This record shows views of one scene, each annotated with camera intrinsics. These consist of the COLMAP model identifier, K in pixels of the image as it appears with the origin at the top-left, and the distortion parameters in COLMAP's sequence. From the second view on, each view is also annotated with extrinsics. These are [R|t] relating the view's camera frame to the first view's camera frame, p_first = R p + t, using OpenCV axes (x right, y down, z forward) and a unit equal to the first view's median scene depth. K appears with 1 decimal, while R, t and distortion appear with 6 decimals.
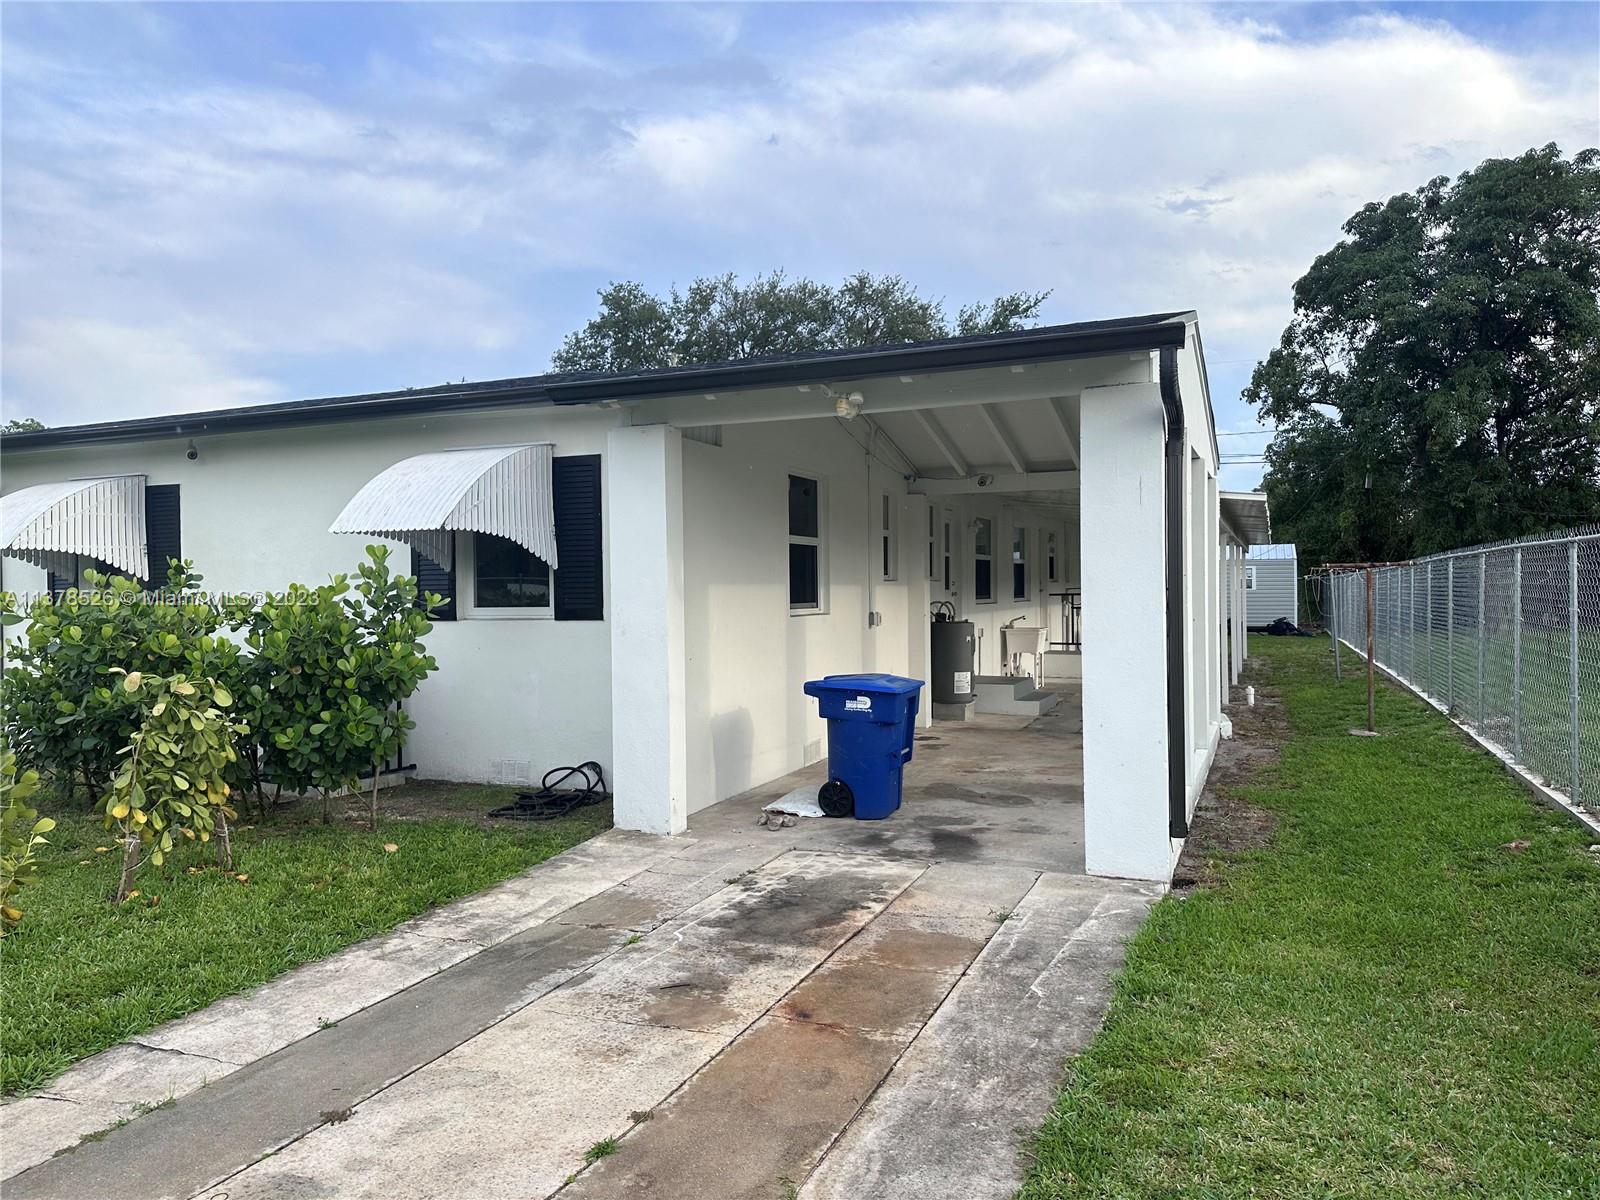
lens RADIAL K [[1116.4, 0, 800.0], [0, 1116.4, 600.0], [0, 0, 1]] dist [0.127866, -0.201868]
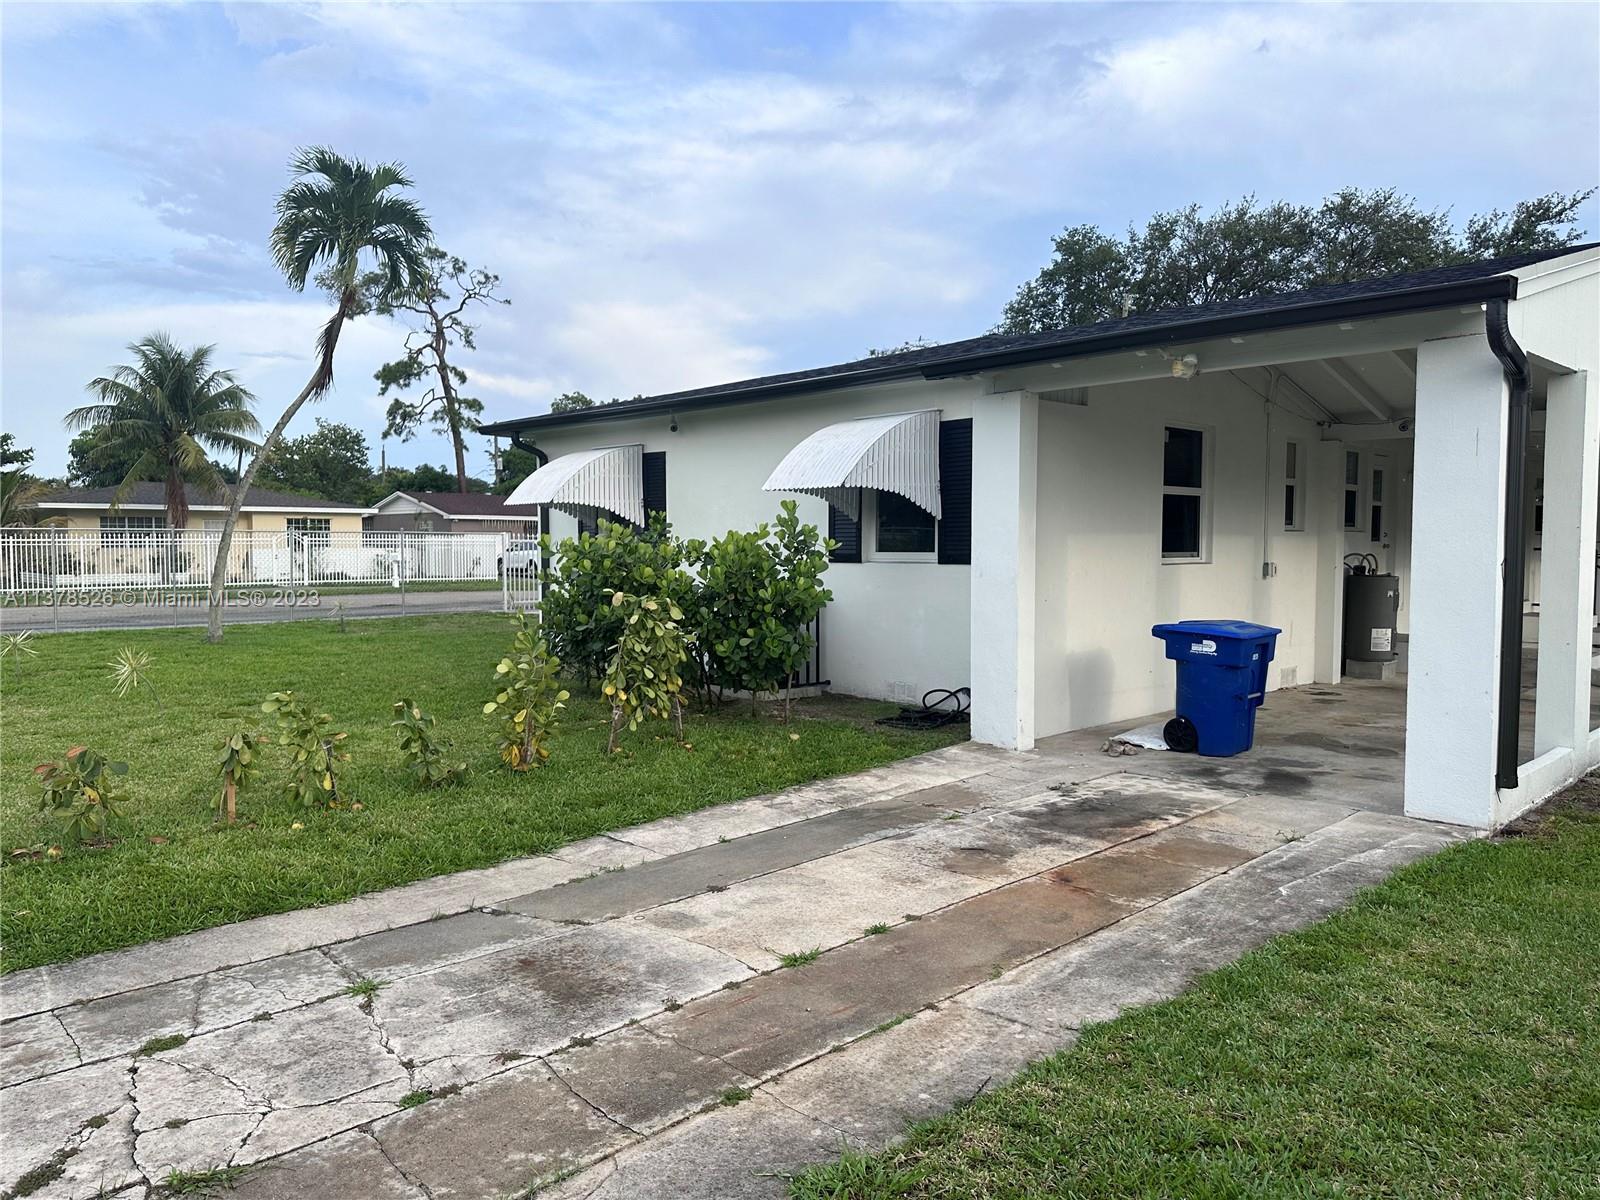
lens RADIAL K [[1116.4, 0, 800.0], [0, 1116.4, 600.0], [0, 0, 1]] dist [0.127866, -0.201868]
pose [[0.921178, 0.032439, -0.387788, 0.112850], [-0.014977, 0.998737, 0.047968, 0.002413], [0.388854, -0.038379, 0.920500, -0.134129]]
